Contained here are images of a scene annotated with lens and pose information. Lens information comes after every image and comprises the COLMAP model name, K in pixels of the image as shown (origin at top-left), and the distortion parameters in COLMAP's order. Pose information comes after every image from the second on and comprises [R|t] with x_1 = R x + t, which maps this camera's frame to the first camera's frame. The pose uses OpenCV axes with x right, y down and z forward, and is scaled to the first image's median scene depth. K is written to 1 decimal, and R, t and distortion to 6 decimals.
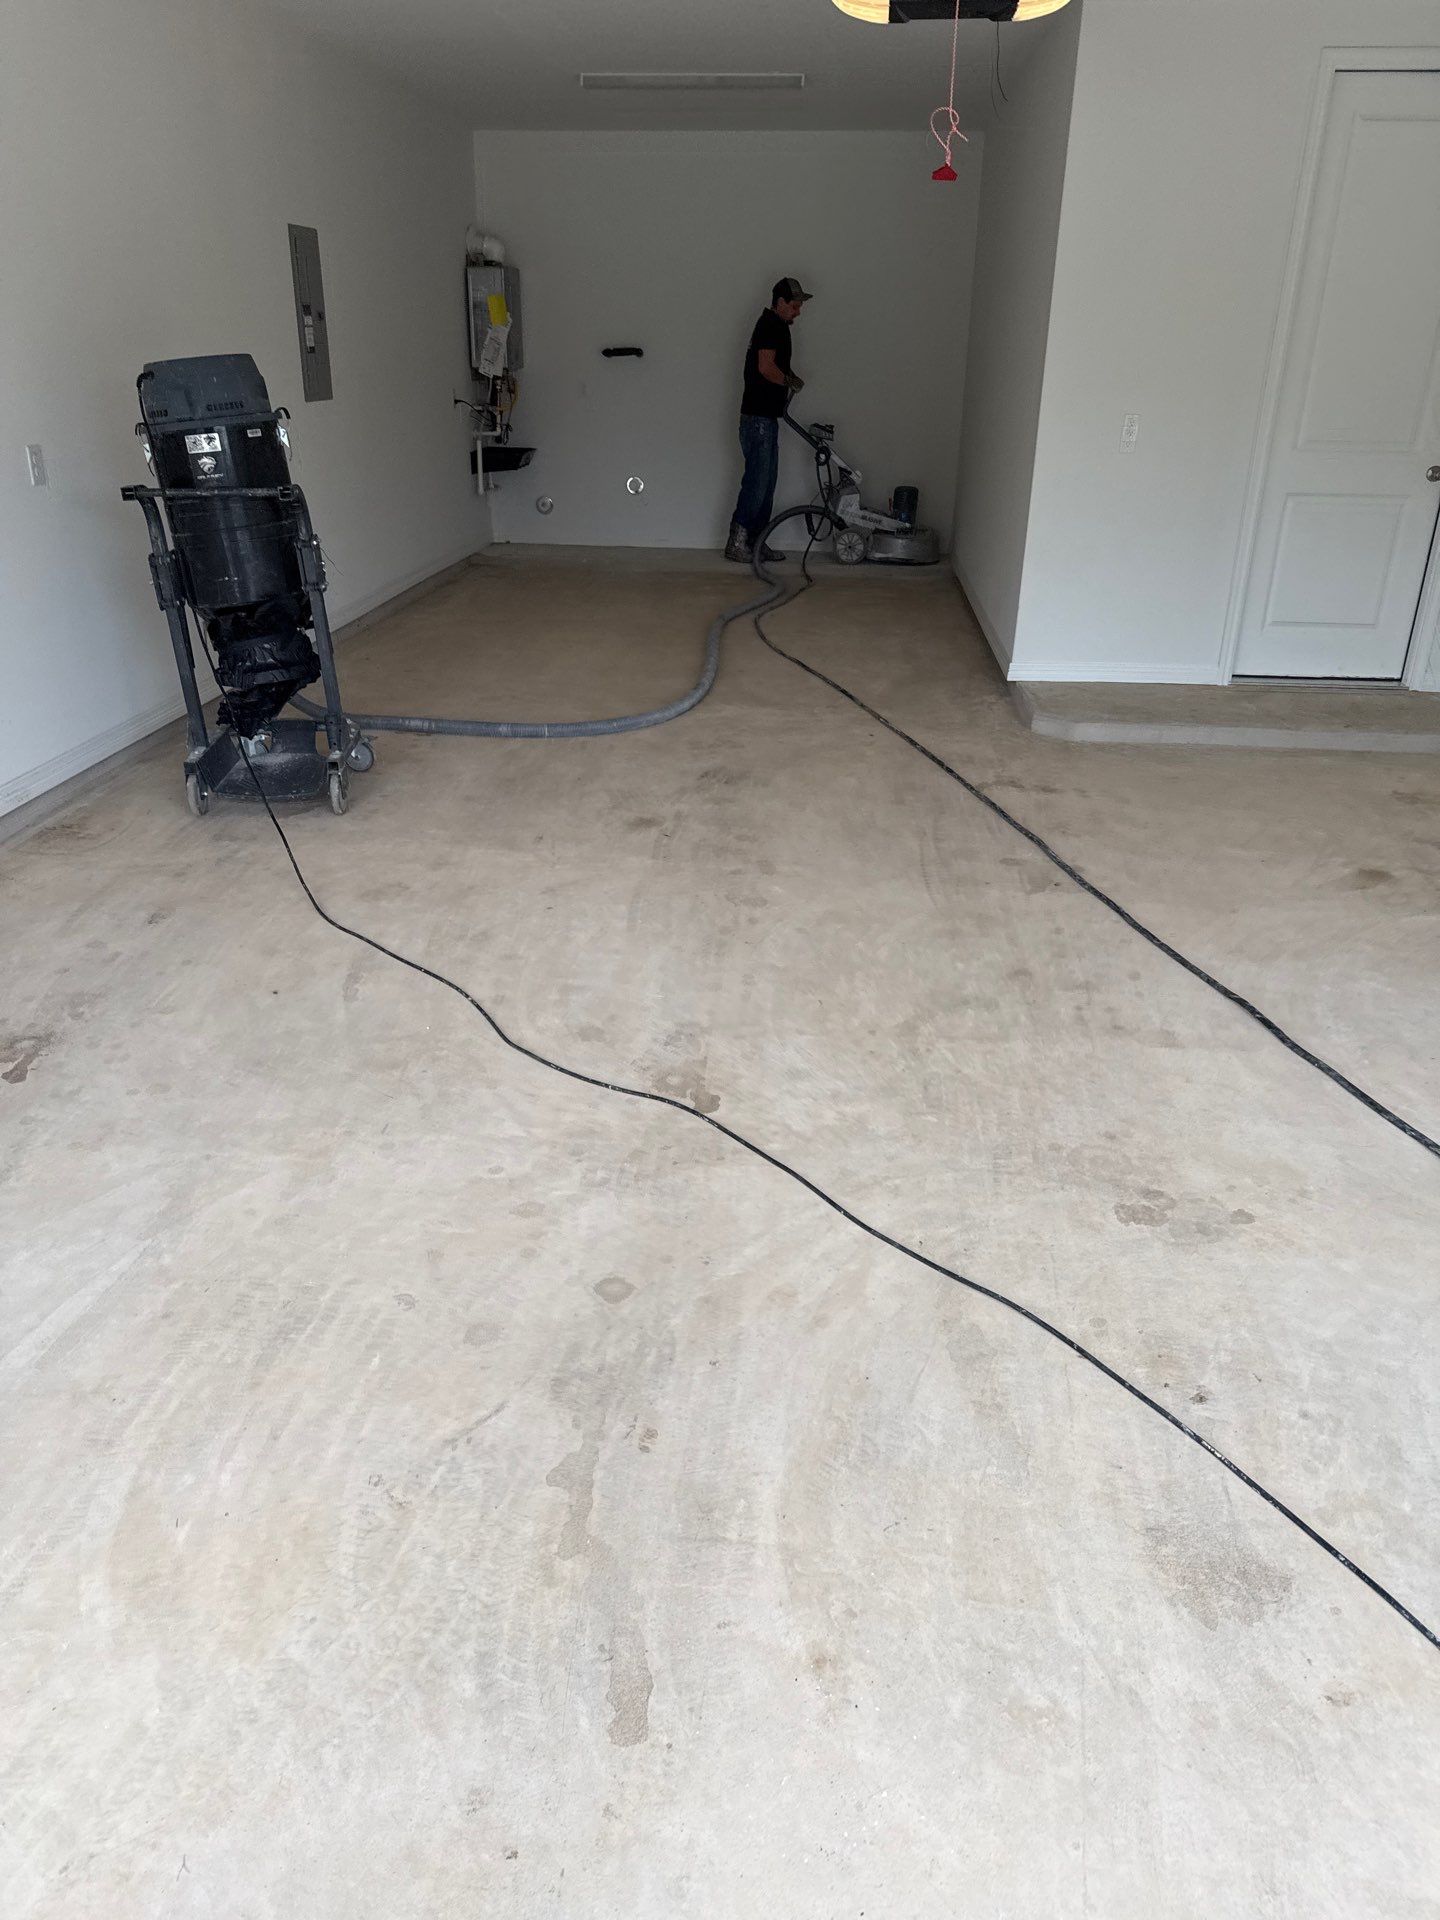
lens RADIAL K [[1339.3, 0, 693.2], [0, 1339.3, 961.1], [0, 0, 1]] dist [0.177216, -0.350490]
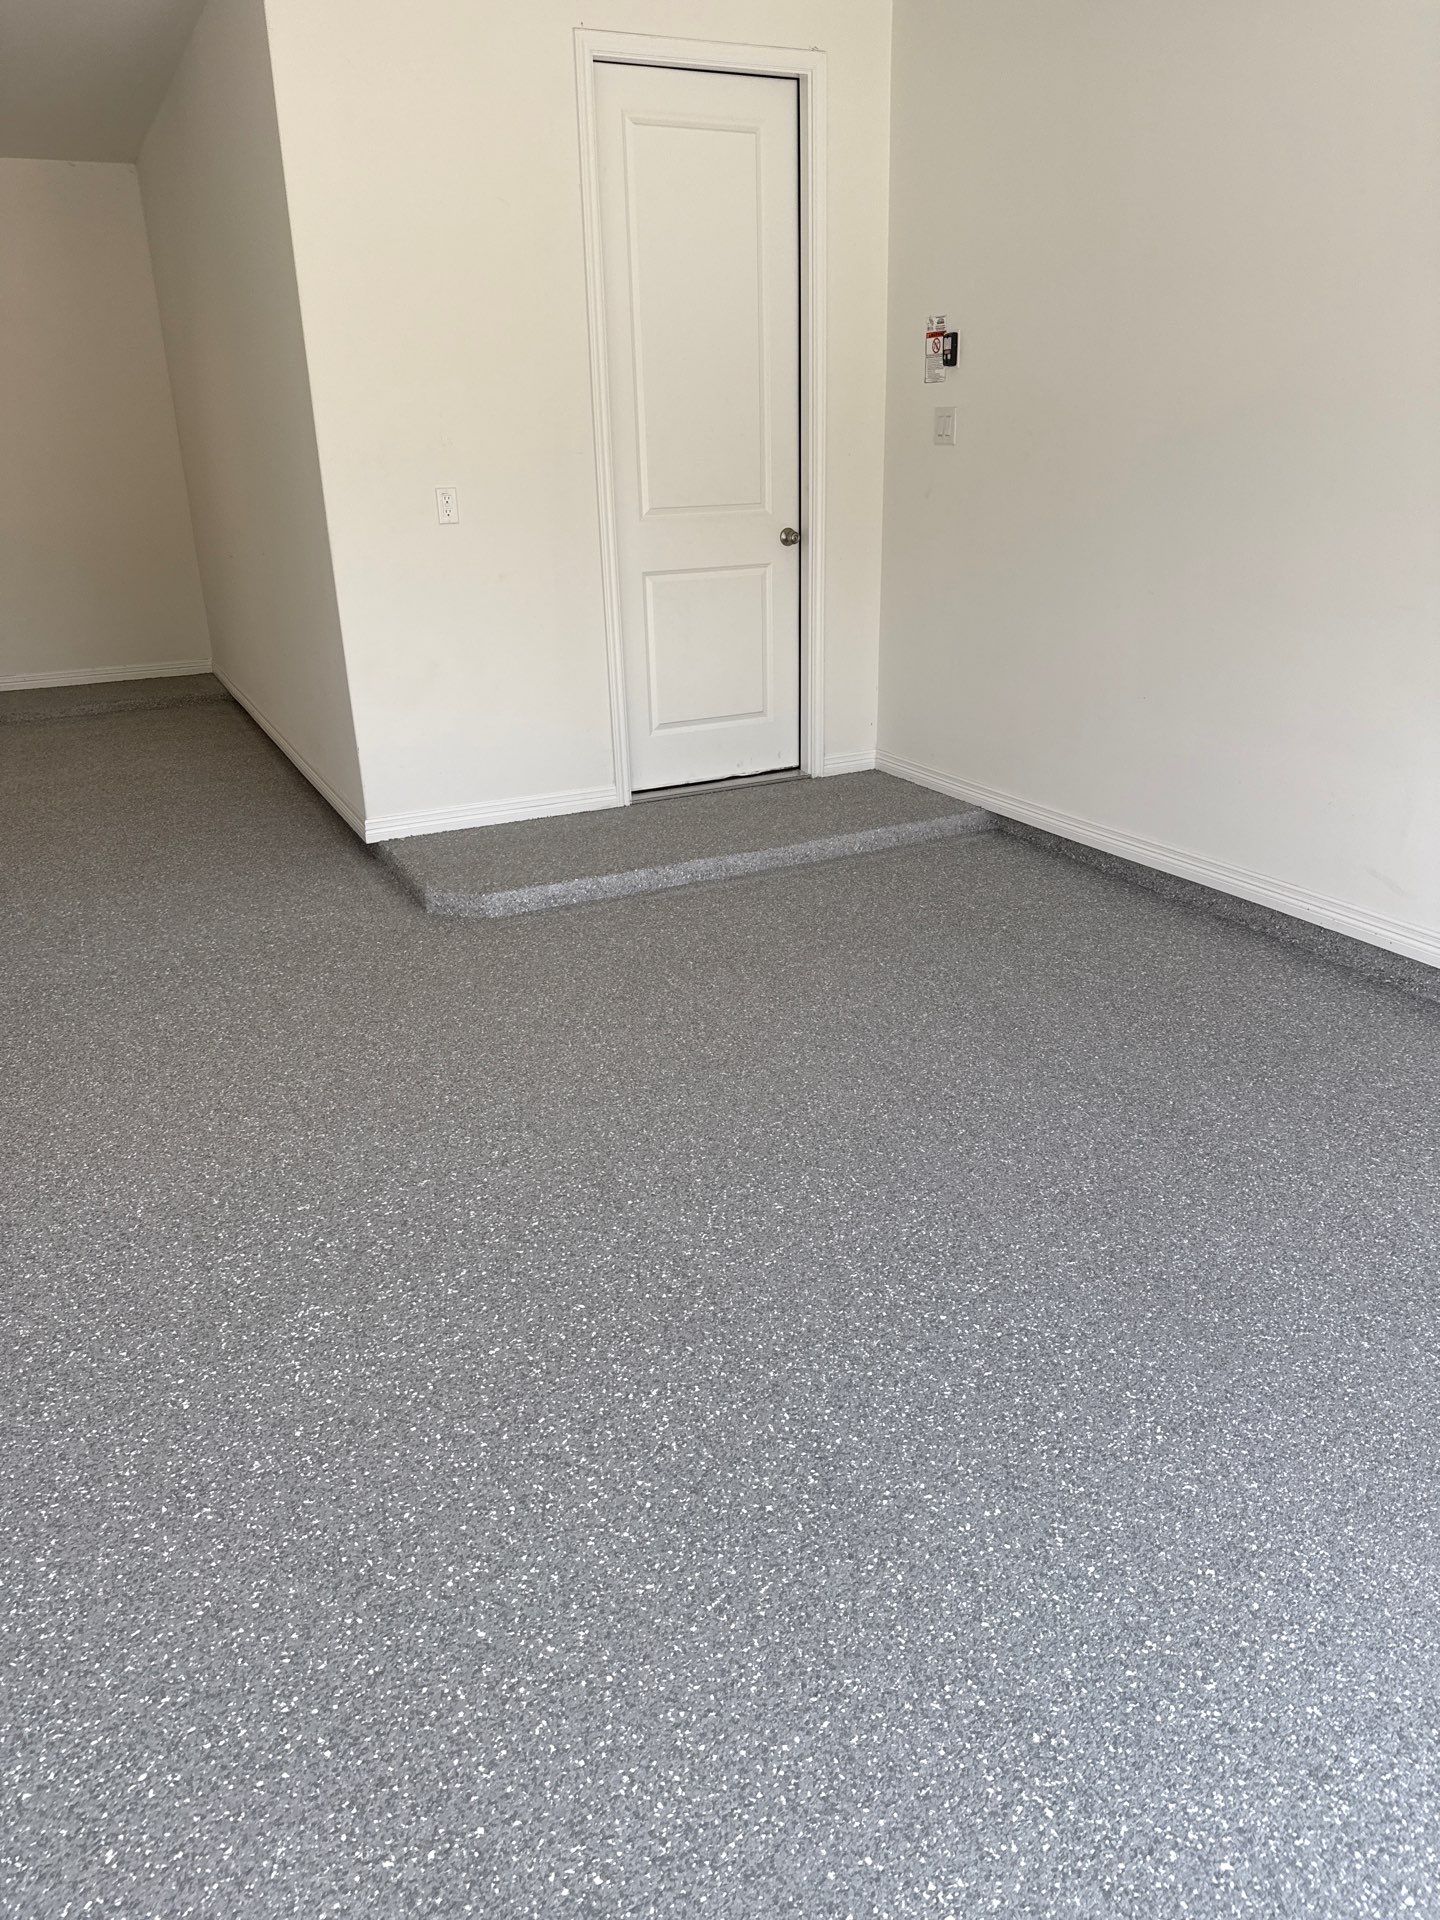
lens RADIAL K [[1355.2, 0, 725.6], [0, 1355.2, 956.2], [0, 0, 1]] dist [0.143748, -0.246954]
pose [[0.847549, -0.218530, 0.483637, 0.031389], [0.250387, 0.968145, -0.001337, -0.151675], [-0.467939, 0.122229, 0.875268, 0.407271]]
